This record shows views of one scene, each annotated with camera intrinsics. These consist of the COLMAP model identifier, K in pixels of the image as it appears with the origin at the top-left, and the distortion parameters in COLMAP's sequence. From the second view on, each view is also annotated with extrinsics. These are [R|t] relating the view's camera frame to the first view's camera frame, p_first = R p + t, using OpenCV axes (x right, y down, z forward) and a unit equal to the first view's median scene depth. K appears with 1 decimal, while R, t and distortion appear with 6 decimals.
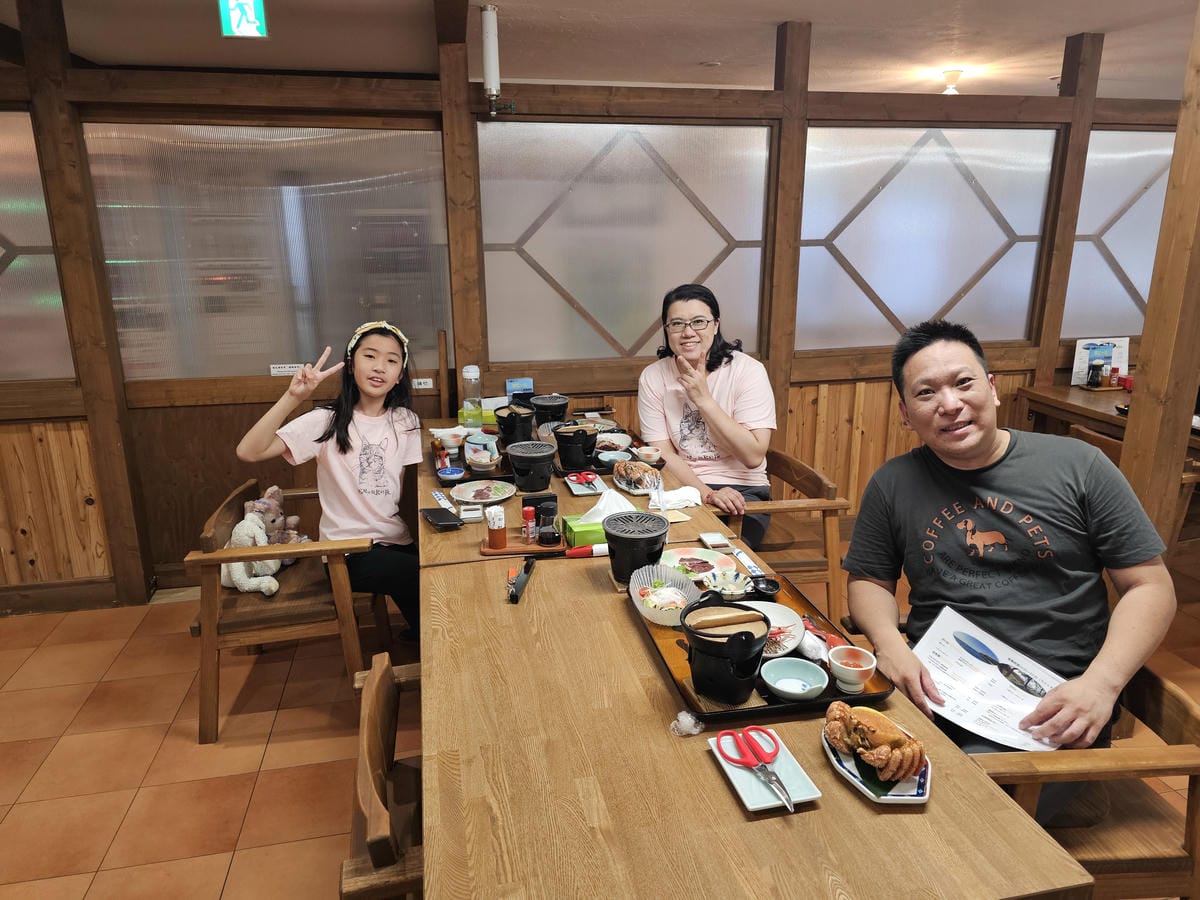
lens RADIAL K [[816.9, 0, 600.0], [0, 816.9, 450.3], [0, 0, 1]] dist [0.012644, -0.009420]
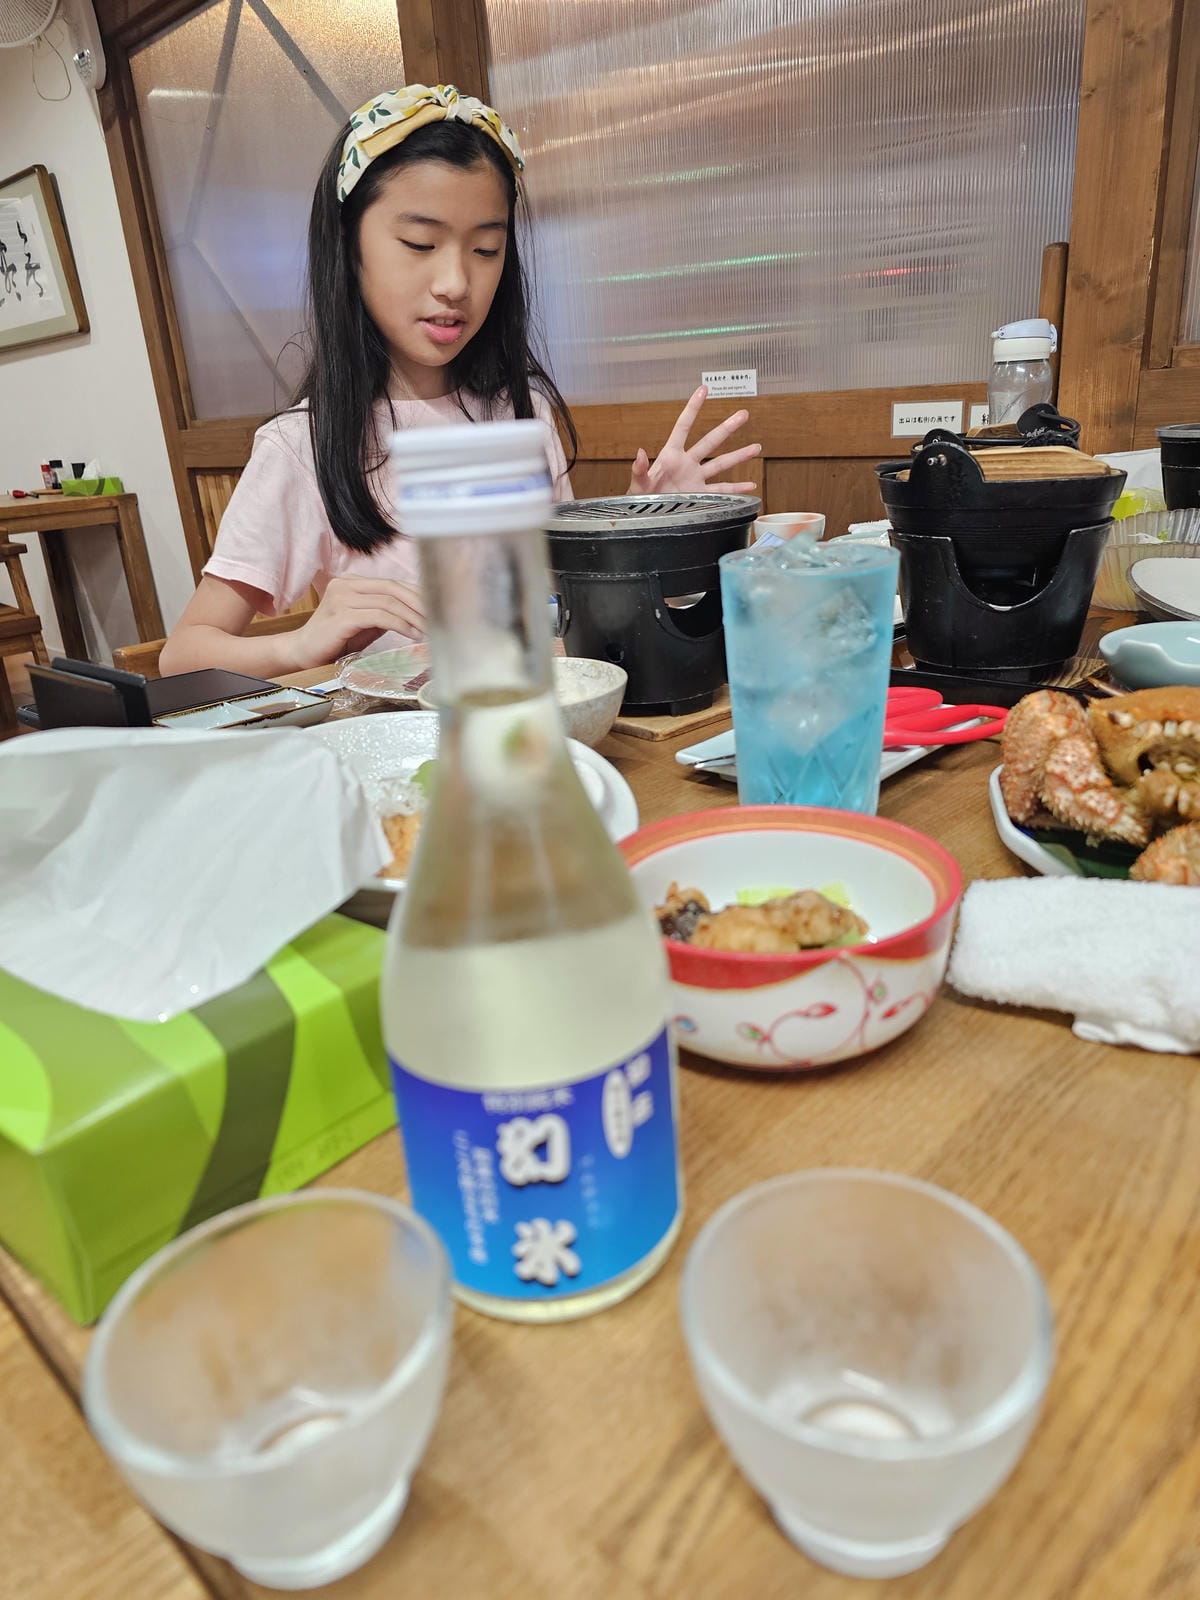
lens RADIAL K [[1089.1, 0, 595.3], [0, 1089.1, 798.9], [0, 0, 1]] dist [0.012644, -0.009420]
pose [[0.537035, 0.265139, -0.800809, 0.137186], [-0.161515, 0.964076, 0.210881, -0.005783], [0.827953, 0.016092, 0.560566, 0.815346]]
